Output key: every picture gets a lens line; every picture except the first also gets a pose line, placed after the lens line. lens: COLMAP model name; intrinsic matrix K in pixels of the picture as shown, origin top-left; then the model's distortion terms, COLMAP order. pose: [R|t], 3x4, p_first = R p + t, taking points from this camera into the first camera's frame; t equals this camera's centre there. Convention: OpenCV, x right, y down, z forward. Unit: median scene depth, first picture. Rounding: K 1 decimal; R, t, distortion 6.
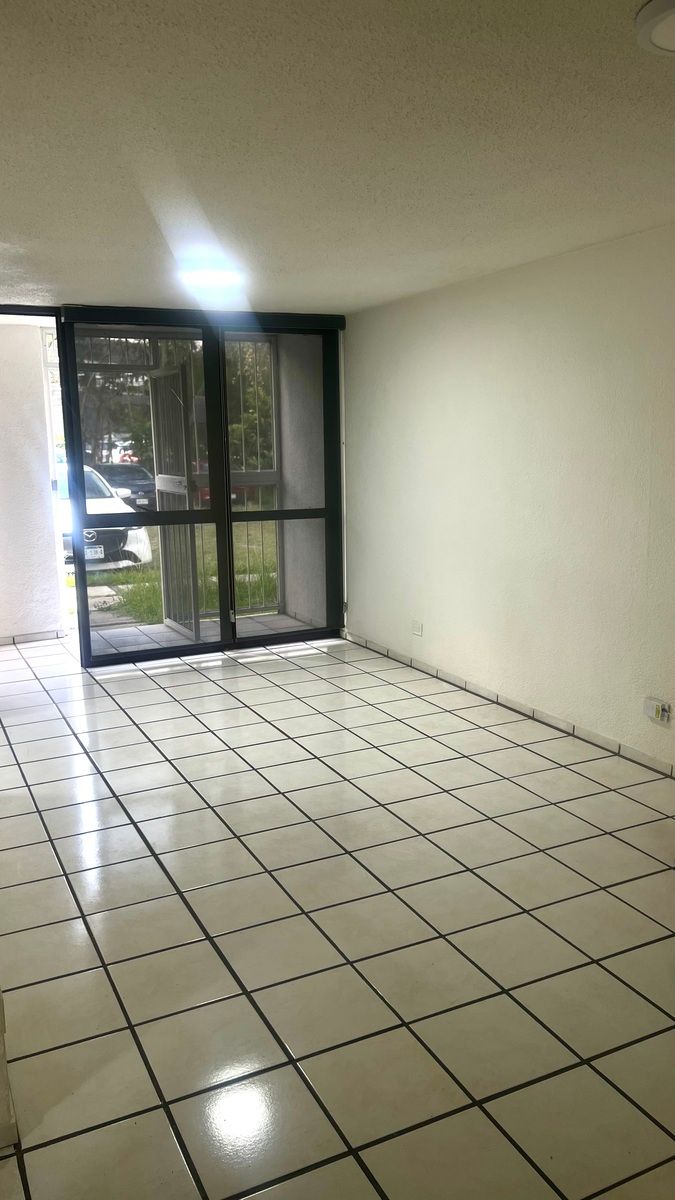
lens RADIAL K [[910.0, 0, 329.0], [0, 910.0, 619.8], [0, 0, 1]] dist [0.079032, -0.049806]
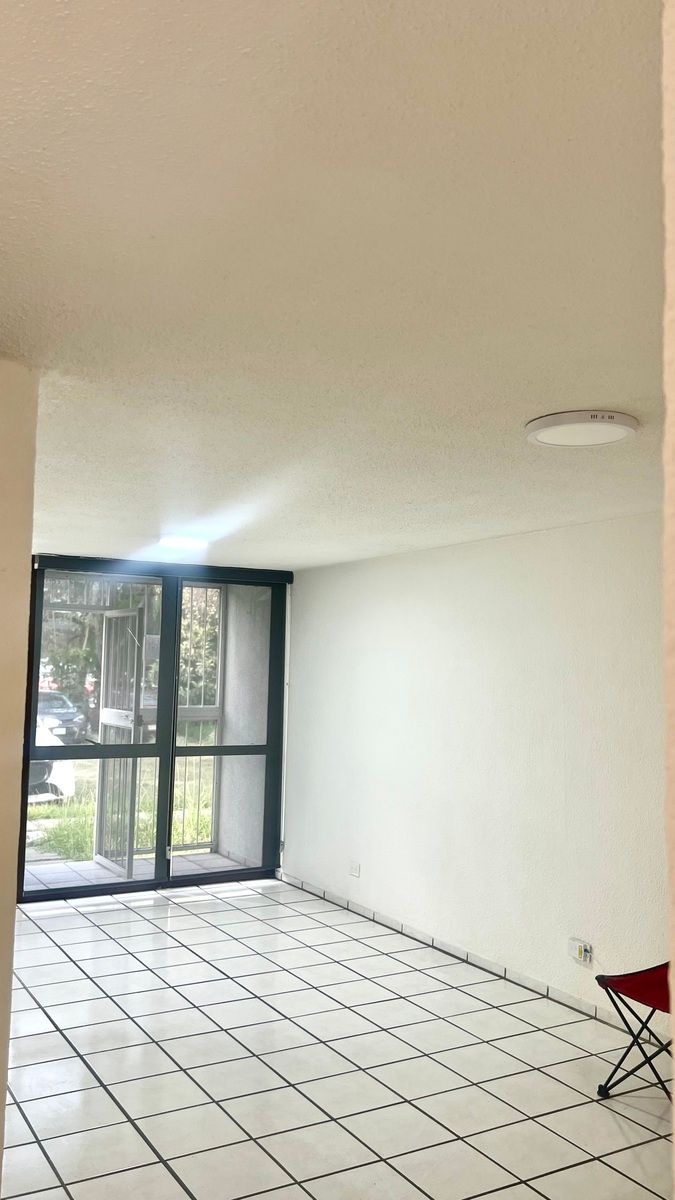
lens RADIAL K [[974.9, 0, 333.3], [0, 974.9, 596.4], [0, 0, 1]] dist [0.077430, -0.031780]
pose [[0.995980, 0.046850, 0.076343, -0.023994], [-0.024609, 0.962633, -0.269690, 0.012323], [-0.086126, 0.266727, 0.959916, -0.125942]]
